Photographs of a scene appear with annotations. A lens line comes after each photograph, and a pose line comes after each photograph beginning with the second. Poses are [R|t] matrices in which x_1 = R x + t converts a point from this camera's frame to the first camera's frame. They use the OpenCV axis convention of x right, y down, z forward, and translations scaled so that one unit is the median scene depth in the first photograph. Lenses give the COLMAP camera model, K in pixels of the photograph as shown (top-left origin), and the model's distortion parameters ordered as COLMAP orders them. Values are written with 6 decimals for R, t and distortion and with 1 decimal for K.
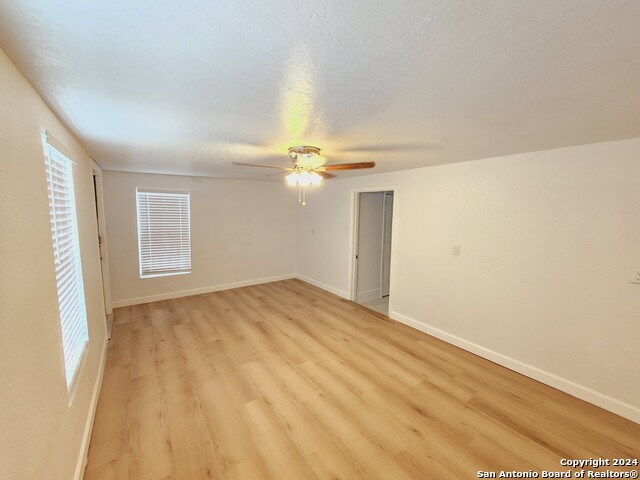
lens RADIAL K [[262.9, 0, 317.3], [0, 262.9, 238.8], [0, 0, 1]] dist [-0.001620, 0.000064]
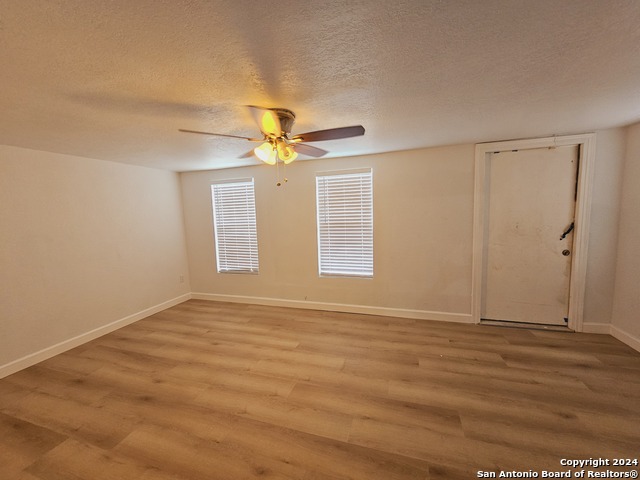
lens RADIAL K [[262.9, 0, 317.3], [0, 262.9, 238.8], [0, 0, 1]] dist [-0.001620, 0.000064]
pose [[-0.801441, 0.078523, -0.592896, 0.229720], [-0.036373, 0.983109, 0.179370, -0.079518], [0.596966, 0.165320, -0.785048, 1.151955]]
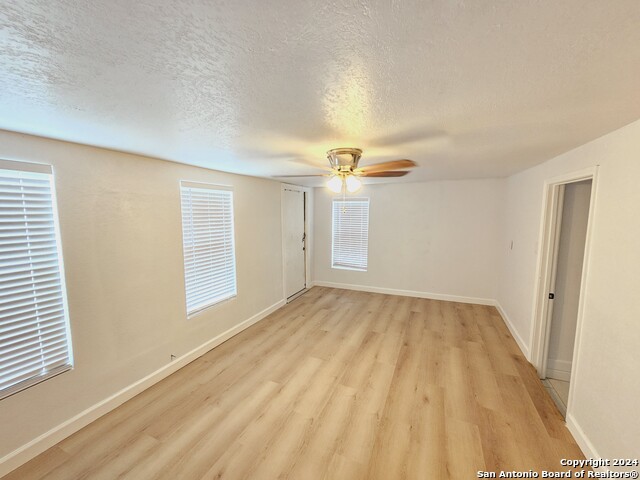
lens RADIAL K [[262.9, 0, 317.3], [0, 262.9, 238.8], [0, 0, 1]] dist [-0.001620, 0.000064]
pose [[0.506444, 0.077732, -0.858762, 0.461795], [-0.082502, 0.995728, 0.041475, -0.047598], [0.858317, 0.049845, 0.510693, 0.307833]]
